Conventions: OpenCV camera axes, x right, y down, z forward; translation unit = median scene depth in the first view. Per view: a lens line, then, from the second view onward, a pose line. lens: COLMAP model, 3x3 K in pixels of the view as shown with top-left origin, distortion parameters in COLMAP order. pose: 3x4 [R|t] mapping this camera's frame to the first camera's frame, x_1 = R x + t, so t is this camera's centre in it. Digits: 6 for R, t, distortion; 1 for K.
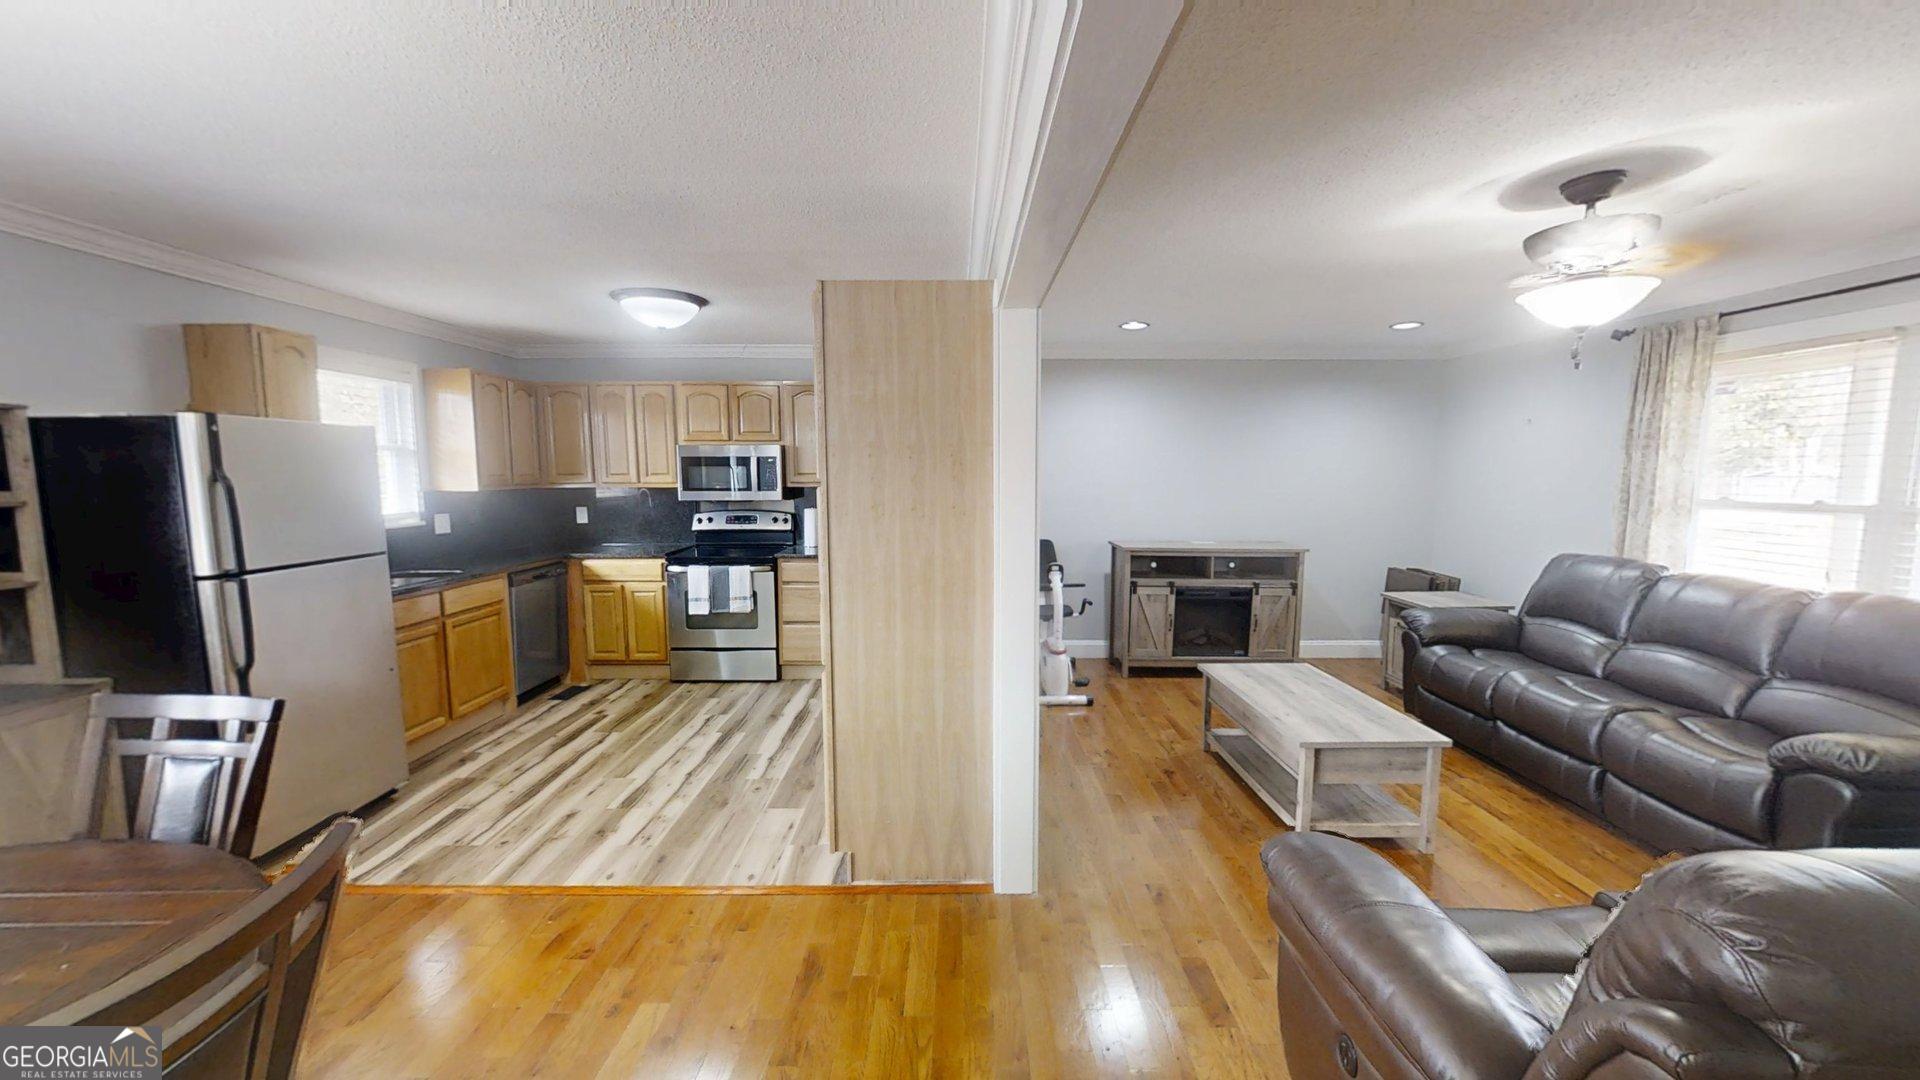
lens RADIAL K [[703.1, 0, 960.3], [0, 703.1, 541.2], [0, 0, 1]] dist [0.001480, -0.000038]
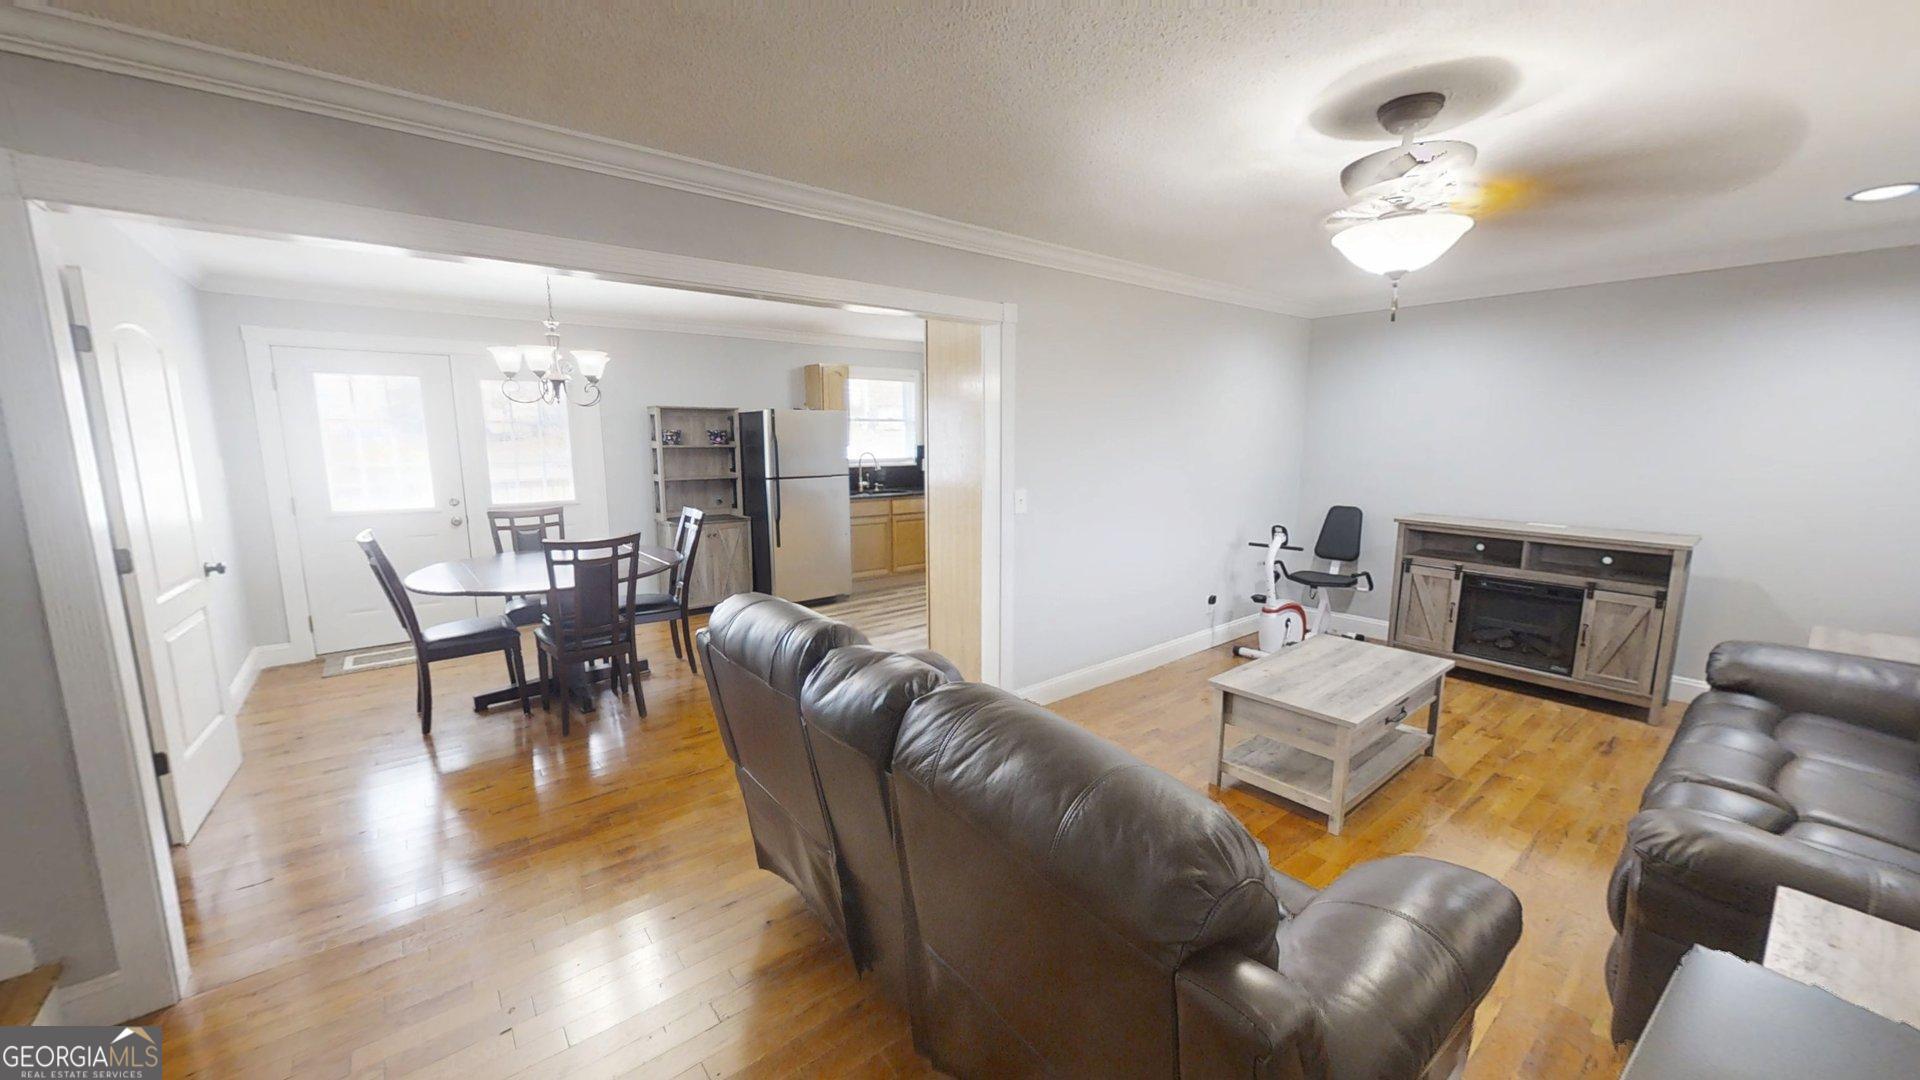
lens RADIAL K [[703.1, 0, 964.9], [0, 703.1, 544.9], [0, 0, 1]] dist [0.001480, -0.000038]
pose [[0.627916, 0.121127, -0.768798, 0.599859], [-0.076870, 0.992637, 0.093611, -0.000024], [0.774476, 0.000318, 0.632604, 0.002228]]
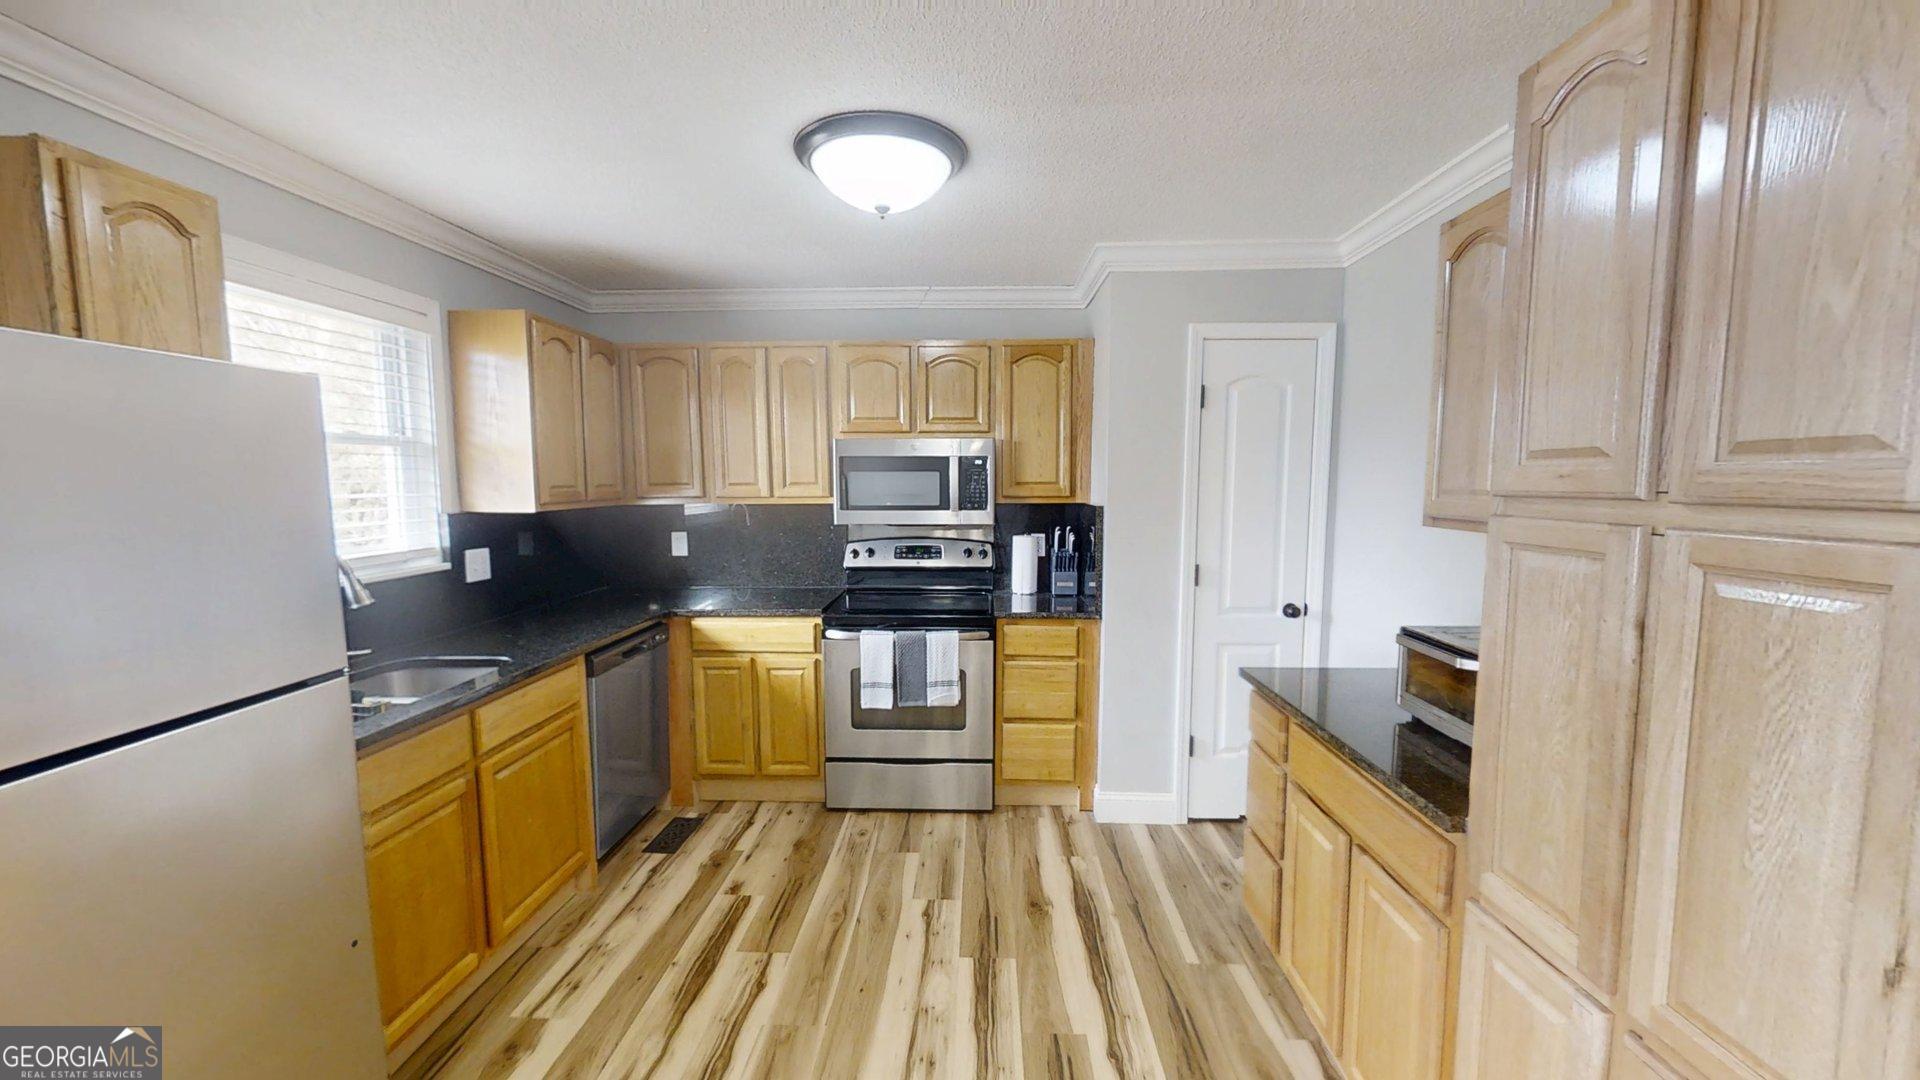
lens RADIAL K [[703.1, 0, 961.7], [0, 703.1, 538.9], [0, 0, 1]] dist [0.001480, -0.000038]
pose [[0.999419, 0.002657, -0.033966, -0.273007], [-0.003022, 0.999938, -0.010694, -0.039738], [0.033935, 0.010791, 0.999366, 0.372899]]
